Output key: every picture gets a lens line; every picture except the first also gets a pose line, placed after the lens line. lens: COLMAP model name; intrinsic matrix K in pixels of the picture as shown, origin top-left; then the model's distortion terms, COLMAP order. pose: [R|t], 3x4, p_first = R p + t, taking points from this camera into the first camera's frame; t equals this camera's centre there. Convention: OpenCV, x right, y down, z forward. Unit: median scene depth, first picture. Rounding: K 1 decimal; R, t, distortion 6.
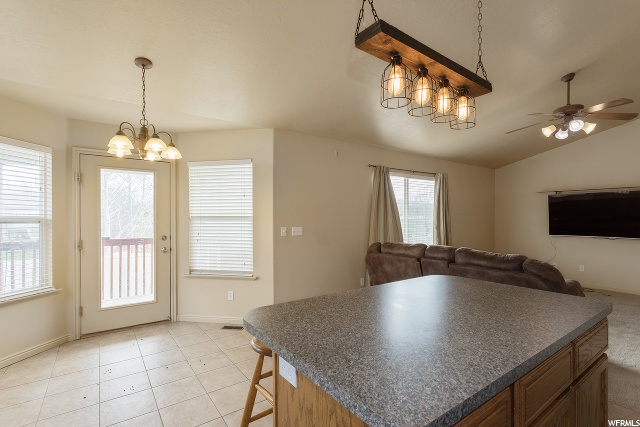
lens RADIAL K [[305.0, 0, 319.6], [0, 305.0, 216.3], [0, 0, 1]] dist [0.003422, 0.000224]
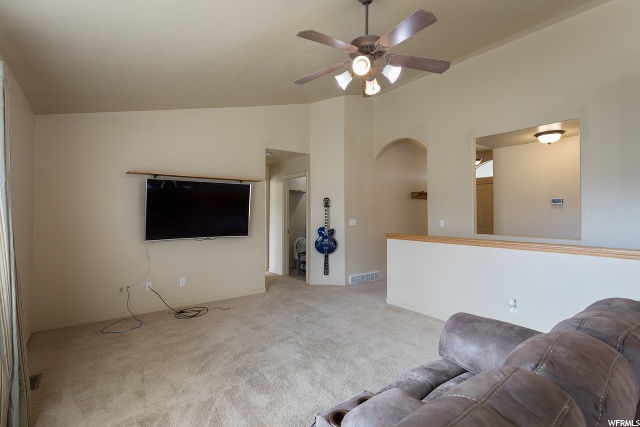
lens RADIAL K [[301.0, 0, 320.0], [0, 301.0, 213.5], [0, 0, 1]] dist [0.000752, -0.000110]
pose [[-0.001921, -0.002711, 0.999994, 0.156080], [-0.004547, 0.999986, 0.002703, 0.000939], [-0.999988, -0.004542, -0.001934, 0.800253]]
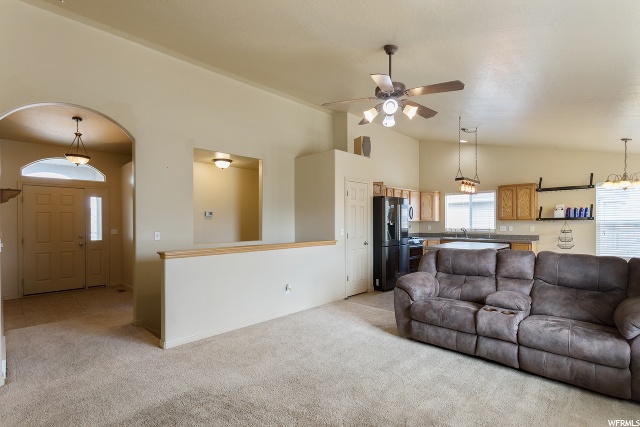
lens RADIAL K [[309.5, 0, 313.5], [0, 309.5, 223.0], [0, 0, 1]] dist [0.001317, 0.000156]
pose [[-0.985551, 0.008203, -0.169180, 0.829669], [0.008228, 0.999966, 0.000554, 0.000902], [0.169178, -0.000846, -0.985585, 1.288695]]
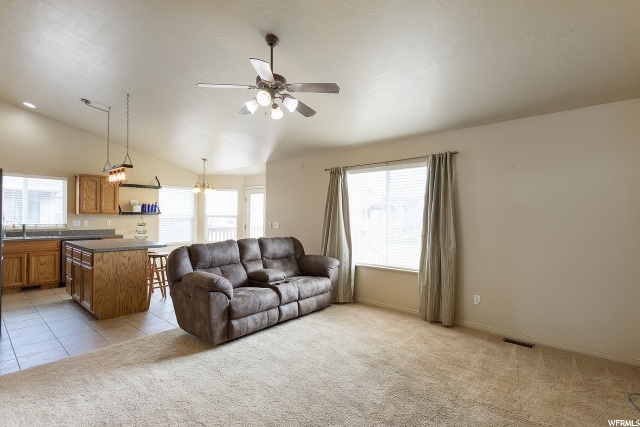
lens RADIAL K [[305.0, 0, 319.6], [0, 305.0, 216.3], [0, 0, 1]] dist [0.003422, 0.000224]
pose [[0.236859, 0.006854, -0.971520, 1.162460], [-0.003586, 0.999974, 0.006181, -0.004856], [0.971537, 0.002020, 0.236877, 0.684108]]
